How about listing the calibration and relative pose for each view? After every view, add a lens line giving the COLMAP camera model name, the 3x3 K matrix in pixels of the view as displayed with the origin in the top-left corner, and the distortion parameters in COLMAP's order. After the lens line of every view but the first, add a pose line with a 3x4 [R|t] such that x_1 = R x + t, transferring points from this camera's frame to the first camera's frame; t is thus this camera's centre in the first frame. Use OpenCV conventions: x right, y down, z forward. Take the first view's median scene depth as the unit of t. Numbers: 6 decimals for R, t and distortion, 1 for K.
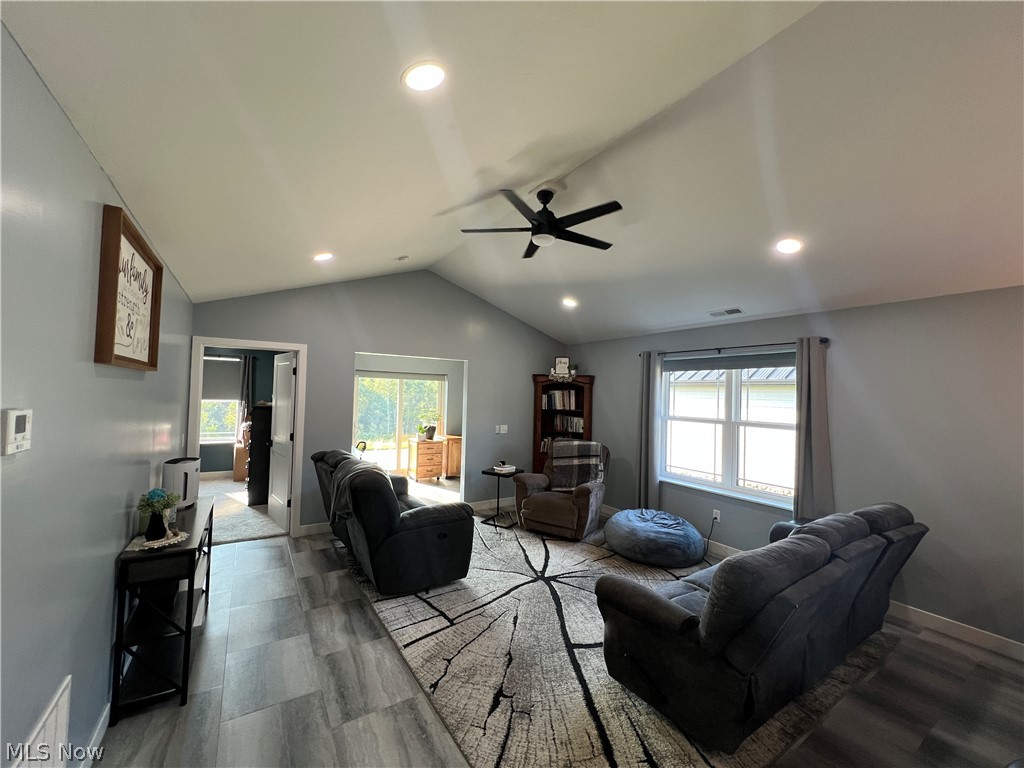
lens RADIAL K [[408.6, 0, 512.1], [0, 408.6, 384.4], [0, 0, 1]] dist [0.001574, -0.000012]
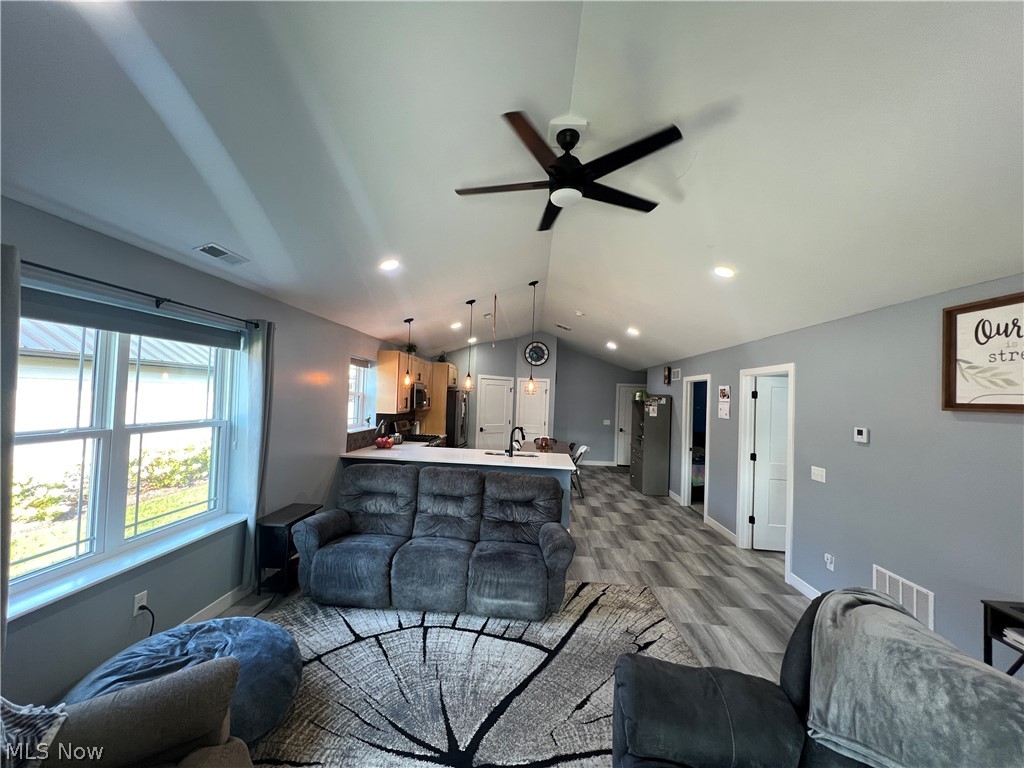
lens RADIAL K [[408.6, 0, 509.4], [0, 408.6, 383.7], [0, 0, 1]] dist [0.001574, -0.000012]
pose [[-0.806851, -0.041260, 0.589312, -0.259867], [-0.076129, 0.996502, -0.034462, 0.012071], [-0.585829, -0.072670, -0.807170, 1.466123]]
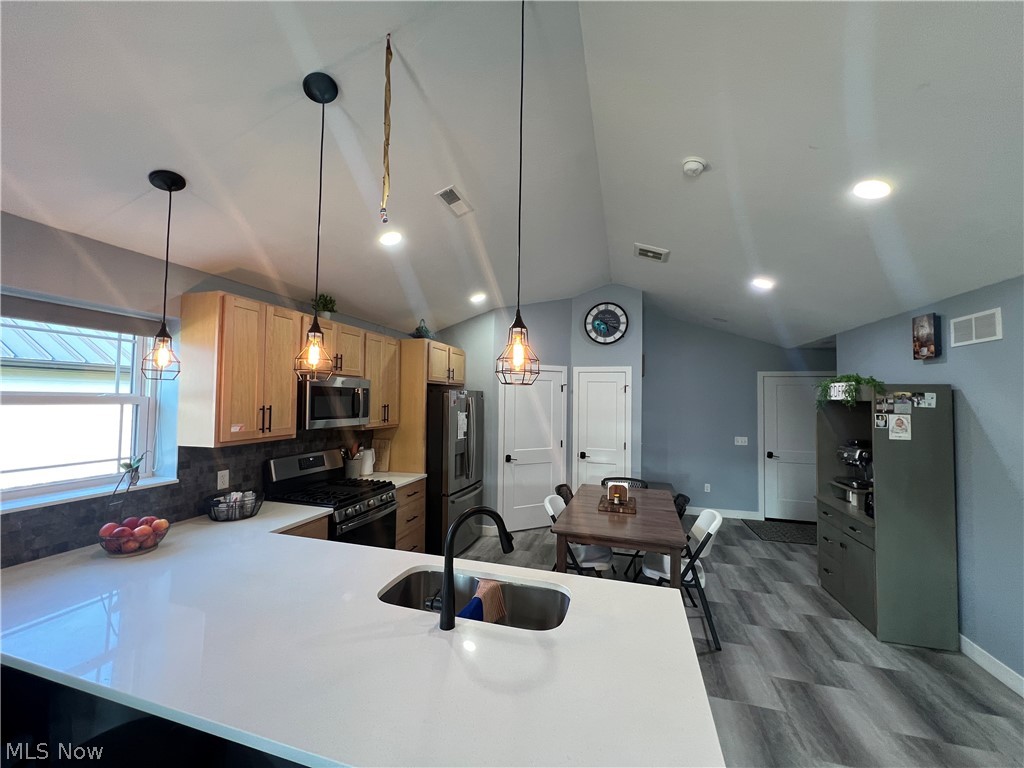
lens RADIAL K [[408.6, 0, 507.4], [0, 408.6, 381.8], [0, 0, 1]] dist [0.001574, -0.000012]
pose [[-0.654460, -0.006125, 0.756072, -0.167986], [-0.052924, 0.997886, -0.037727, 0.010964], [-0.754242, -0.064705, -0.653401, 1.293522]]
